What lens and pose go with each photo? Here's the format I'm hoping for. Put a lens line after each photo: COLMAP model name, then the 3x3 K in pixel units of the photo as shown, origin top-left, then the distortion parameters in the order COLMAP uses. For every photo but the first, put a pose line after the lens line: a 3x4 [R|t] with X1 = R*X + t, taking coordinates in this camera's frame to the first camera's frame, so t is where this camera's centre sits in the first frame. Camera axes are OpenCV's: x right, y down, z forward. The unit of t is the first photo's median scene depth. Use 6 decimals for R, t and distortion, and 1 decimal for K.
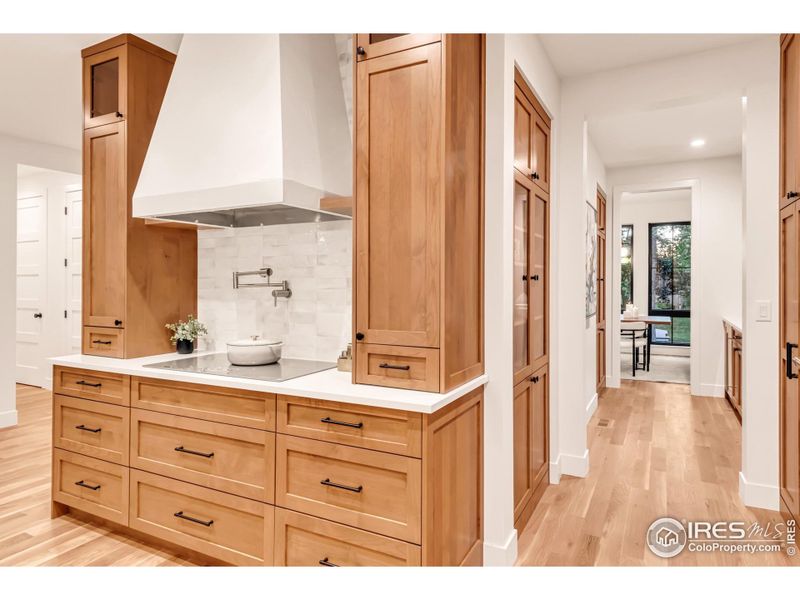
lens RADIAL K [[519.4, 0, 381.4], [0, 519.4, 283.9], [0, 0, 1]] dist [-0.009625, -0.003033]
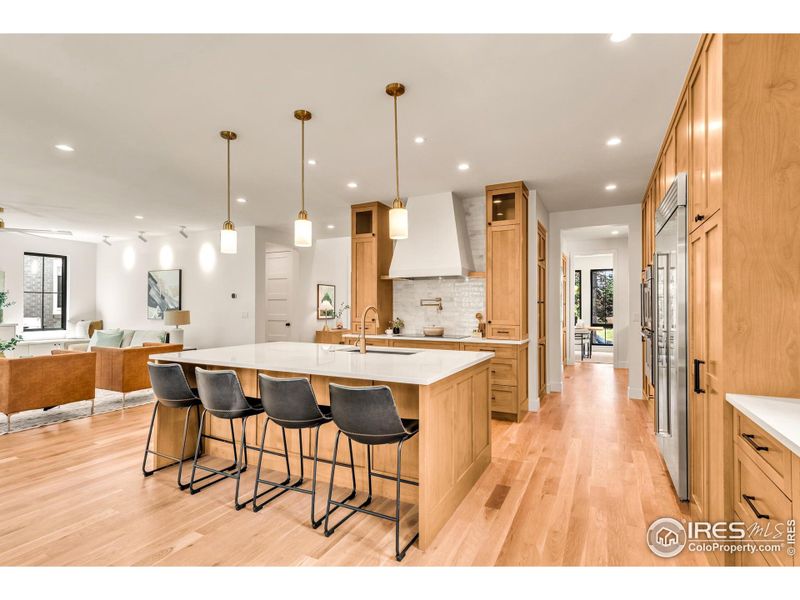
lens RADIAL K [[387.1, 0, 400.0], [0, 387.1, 300.0], [0, 0, 1]] dist [-0.004828, -0.001212]
pose [[0.999846, 0.007862, 0.015660, -0.336267], [-0.007529, 0.999747, -0.021193, 0.015176], [-0.015823, 0.021072, 0.999653, -0.672228]]
